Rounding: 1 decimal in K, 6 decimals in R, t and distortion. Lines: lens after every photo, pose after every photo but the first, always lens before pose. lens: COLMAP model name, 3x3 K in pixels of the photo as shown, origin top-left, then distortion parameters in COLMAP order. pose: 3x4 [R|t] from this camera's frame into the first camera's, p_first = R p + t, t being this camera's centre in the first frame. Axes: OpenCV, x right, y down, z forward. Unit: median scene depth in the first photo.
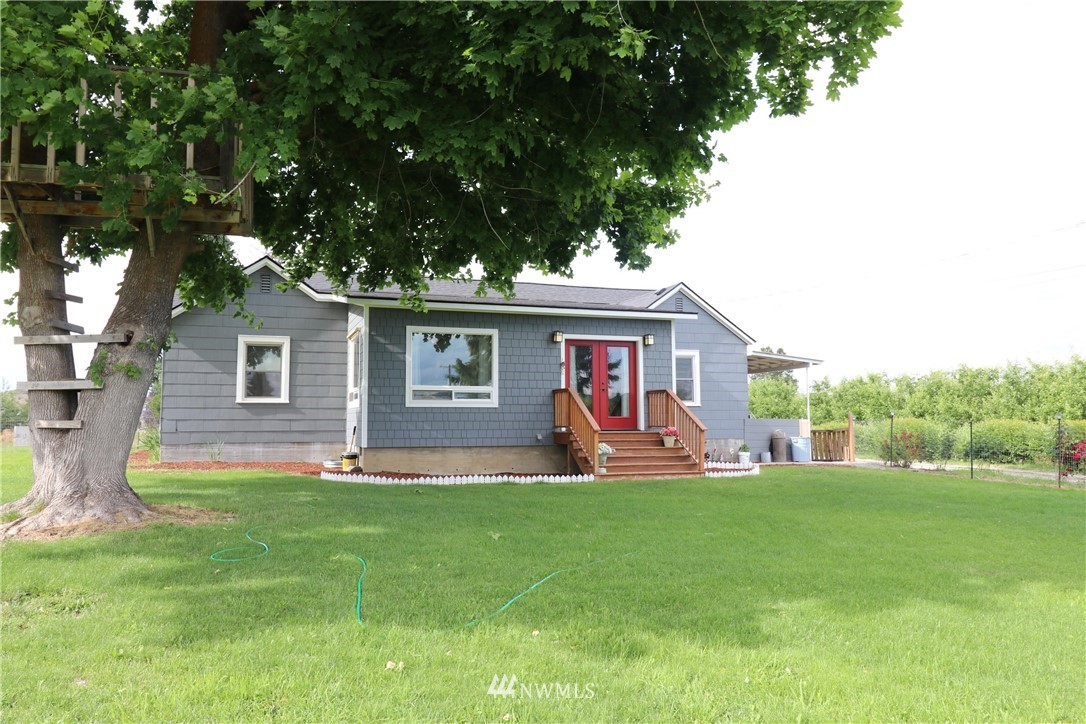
lens RADIAL K [[831.9, 0, 548.6], [0, 831.9, 364.4], [0, 0, 1]] dist [-0.007582, -0.000929]
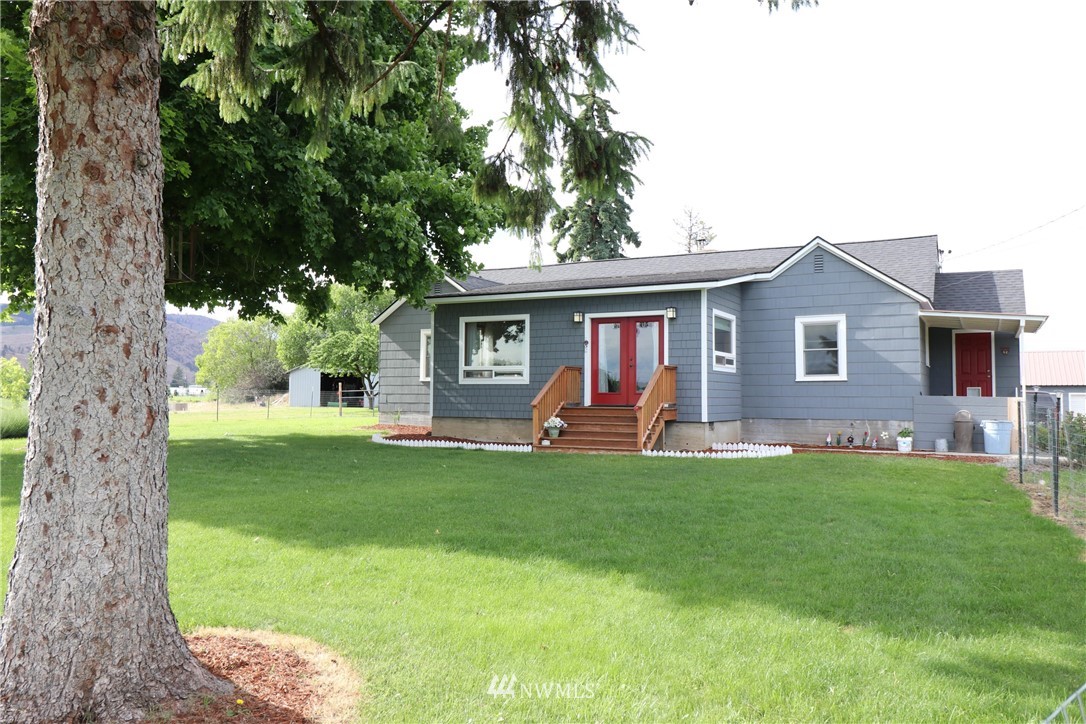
lens RADIAL K [[893.1, 0, 534.9], [0, 893.1, 356.8], [0, 0, 1]] dist [0.040261, -0.019281]
pose [[0.667746, -0.024367, -0.743990, 0.818964], [0.044852, 0.998965, 0.007537, 0.006261], [0.743037, -0.038402, 0.668148, 0.199304]]
